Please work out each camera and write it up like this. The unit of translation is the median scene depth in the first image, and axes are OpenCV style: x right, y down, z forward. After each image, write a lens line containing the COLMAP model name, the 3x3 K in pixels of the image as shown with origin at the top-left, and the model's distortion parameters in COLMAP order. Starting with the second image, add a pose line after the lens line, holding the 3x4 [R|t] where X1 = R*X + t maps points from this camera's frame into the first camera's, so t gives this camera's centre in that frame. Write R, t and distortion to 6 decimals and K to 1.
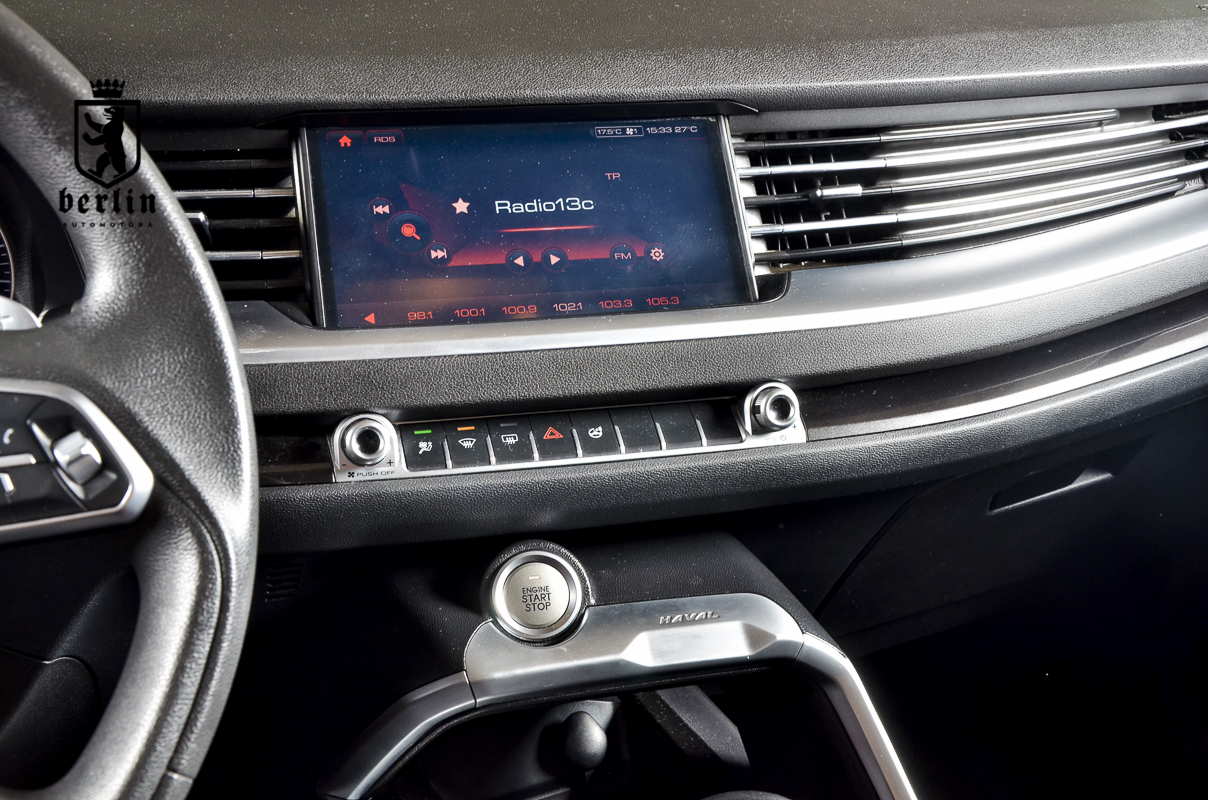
lens RADIAL K [[1544.1, 0, 607.7], [0, 1544.1, 400.4], [0, 0, 1]] dist [-0.013226, 0.000000]
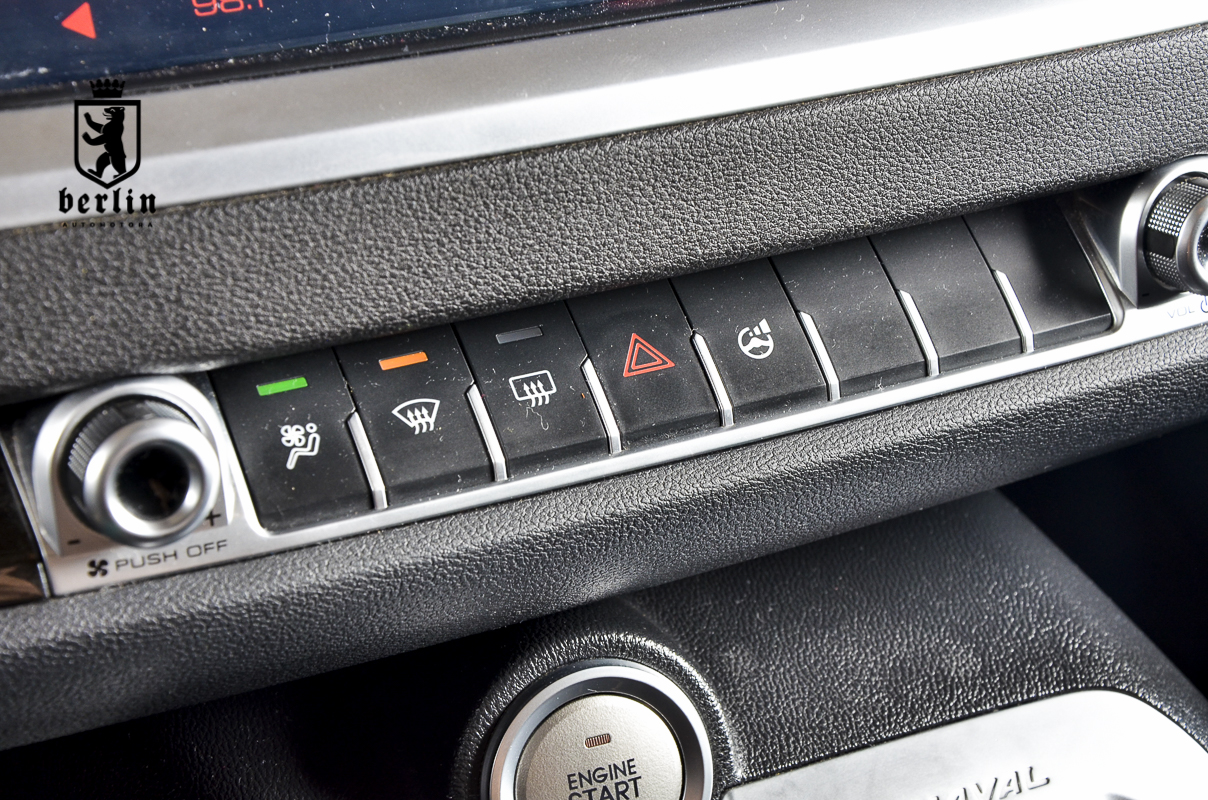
lens RADIAL K [[2385.2, 0, 601.9], [0, 2385.2, 402.2], [0, 0, 1]] dist [-0.016796, 0.000000]
pose [[0.976131, -0.057027, 0.209560, -0.157765], [-0.016273, 0.942993, 0.332414, -0.147079], [-0.216570, -0.327890, 0.919557, 0.497507]]
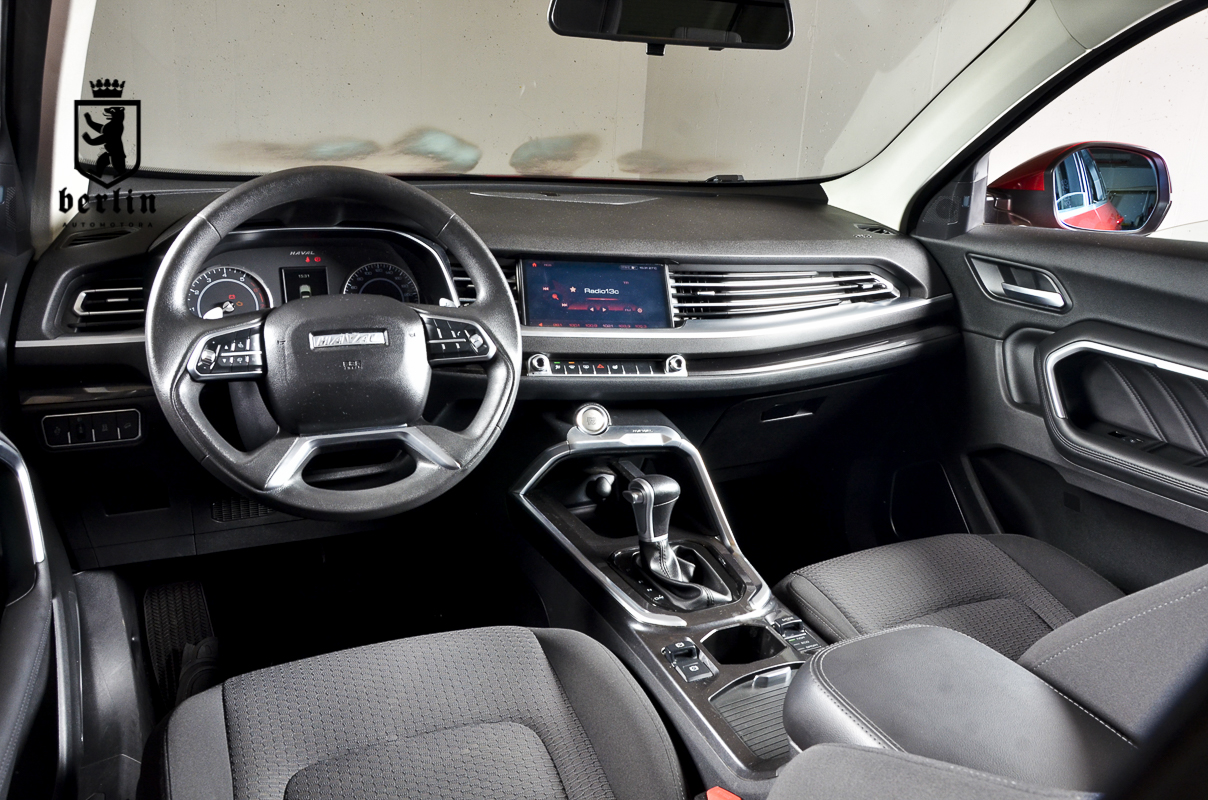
lens RADIAL K [[931.9, 0, 603.4], [0, 931.9, 408.0], [0, 0, 1]] dist [-0.053886, 0.014423]
pose [[0.998131, 0.059696, -0.013080, -0.002094], [-0.060165, 0.997426, -0.039005, 0.168608], [0.010718, 0.039719, 0.999153, -0.769728]]
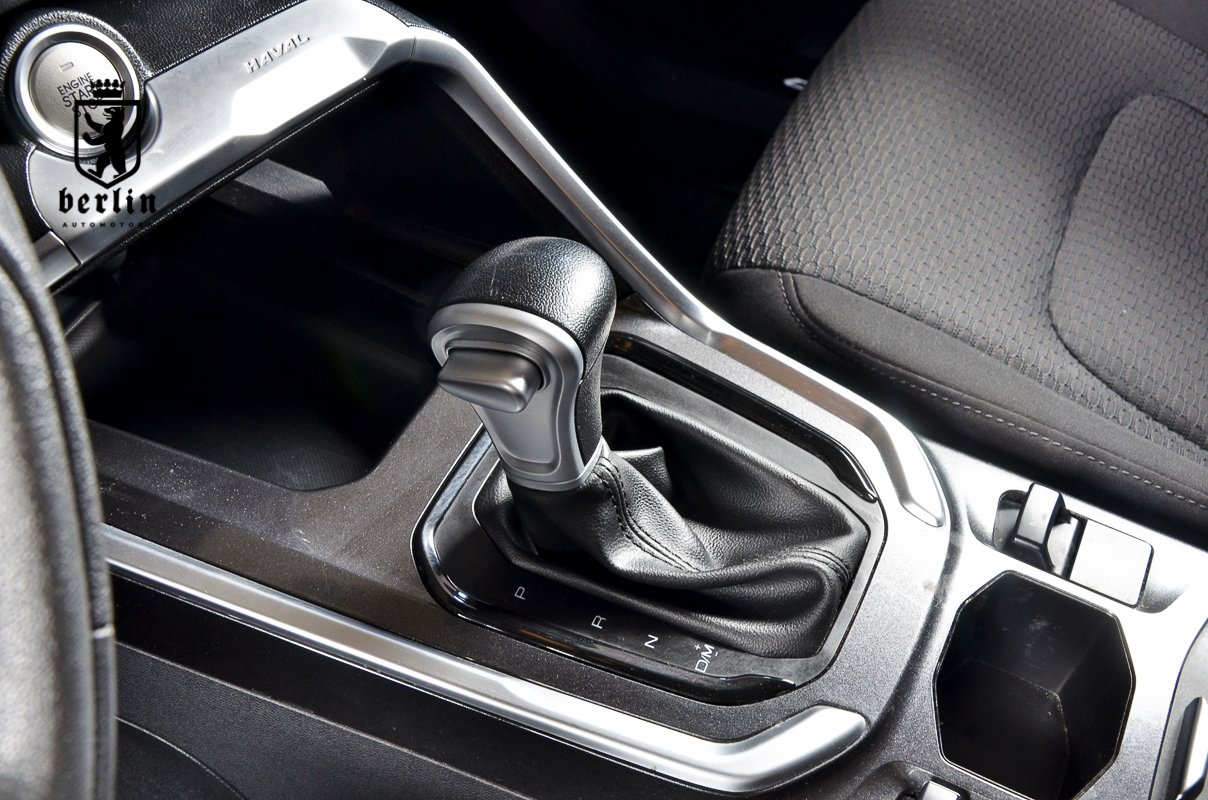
lens RADIAL K [[1491.8, 0, 606.6], [0, 1491.8, 407.1], [0, 0, 1]] dist [-0.025414, 0.000000]
pose [[0.785961, -0.420423, 0.453332, -0.218821], [0.163706, 0.848560, 0.503137, -0.049849], [-0.596210, -0.321233, 0.735760, 0.313740]]
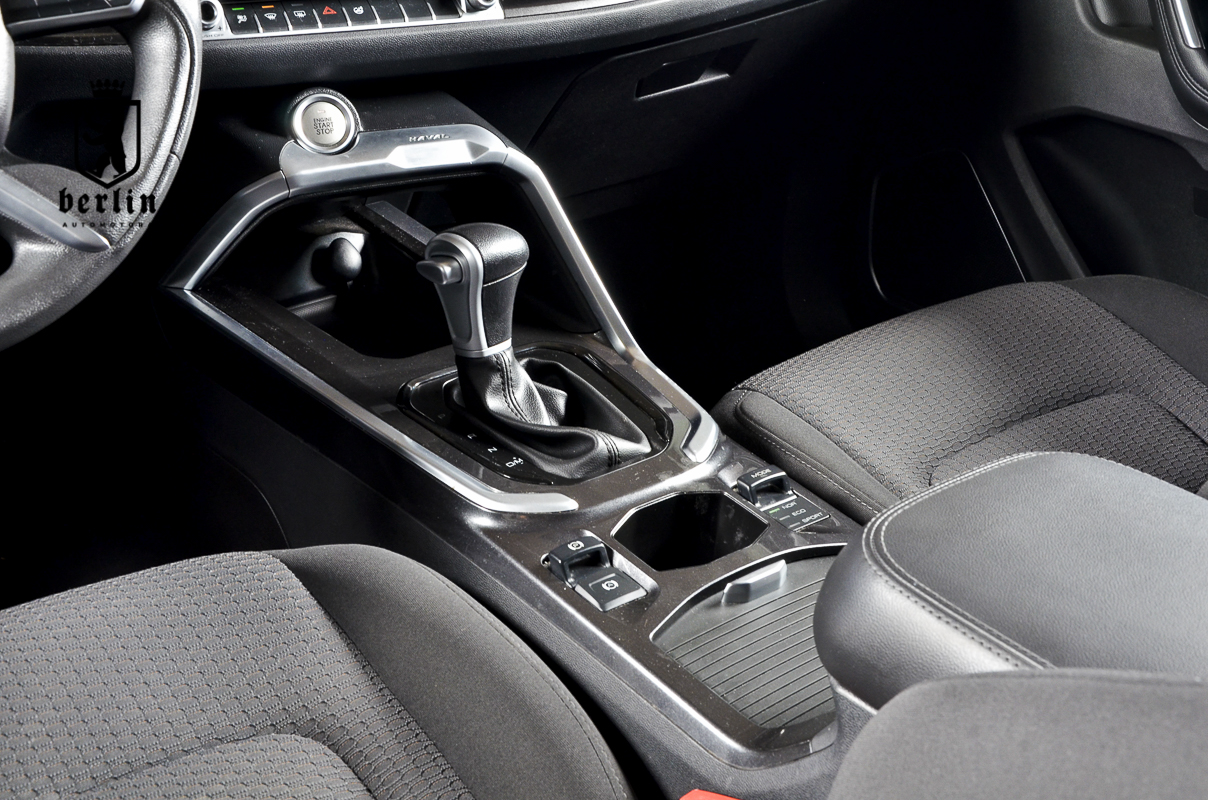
lens RADIAL K [[1912.8, 0, 606.9], [0, 1912.8, 411.2], [0, 0, 1]] dist [-0.024498, 0.000000]
pose [[0.977958, -0.051647, 0.202313, -0.159410], [0.025726, 0.991348, 0.128713, 0.166467], [-0.207211, -0.120671, 0.970826, -0.805379]]
